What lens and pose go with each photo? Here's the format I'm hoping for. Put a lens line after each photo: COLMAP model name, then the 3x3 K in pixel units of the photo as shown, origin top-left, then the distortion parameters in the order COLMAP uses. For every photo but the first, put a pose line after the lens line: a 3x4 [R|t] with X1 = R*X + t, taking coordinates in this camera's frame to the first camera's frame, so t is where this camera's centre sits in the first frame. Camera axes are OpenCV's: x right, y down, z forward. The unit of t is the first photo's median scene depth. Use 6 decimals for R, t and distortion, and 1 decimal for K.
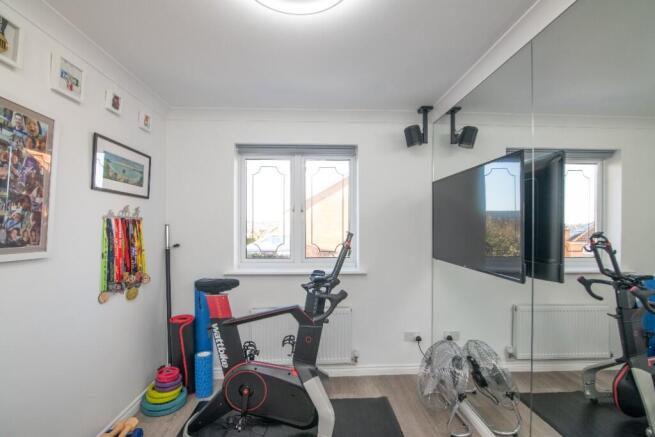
lens RADIAL K [[302.1, 0, 327.6], [0, 302.1, 224.6], [0, 0, 1]] dist [-0.015540, -0.000329]
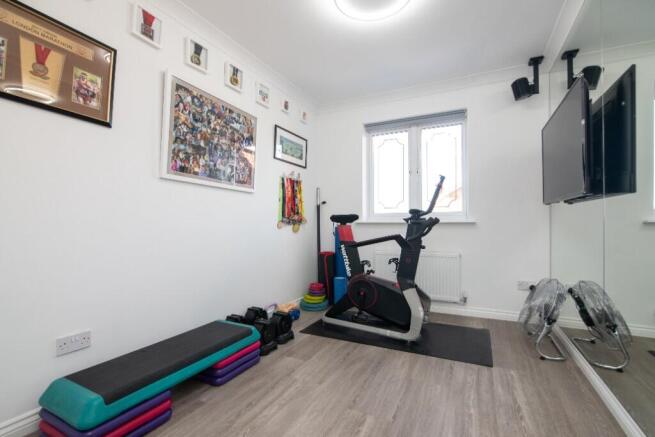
lens RADIAL K [[302.1, 0, 326.2], [0, 302.1, 217.1], [0, 0, 1]] dist [-0.015540, -0.000329]
pose [[0.871549, -0.009518, -0.490216, 0.243243], [0.001972, 0.999872, -0.015907, 0.198818], [0.490304, 0.012897, 0.871456, -0.273085]]
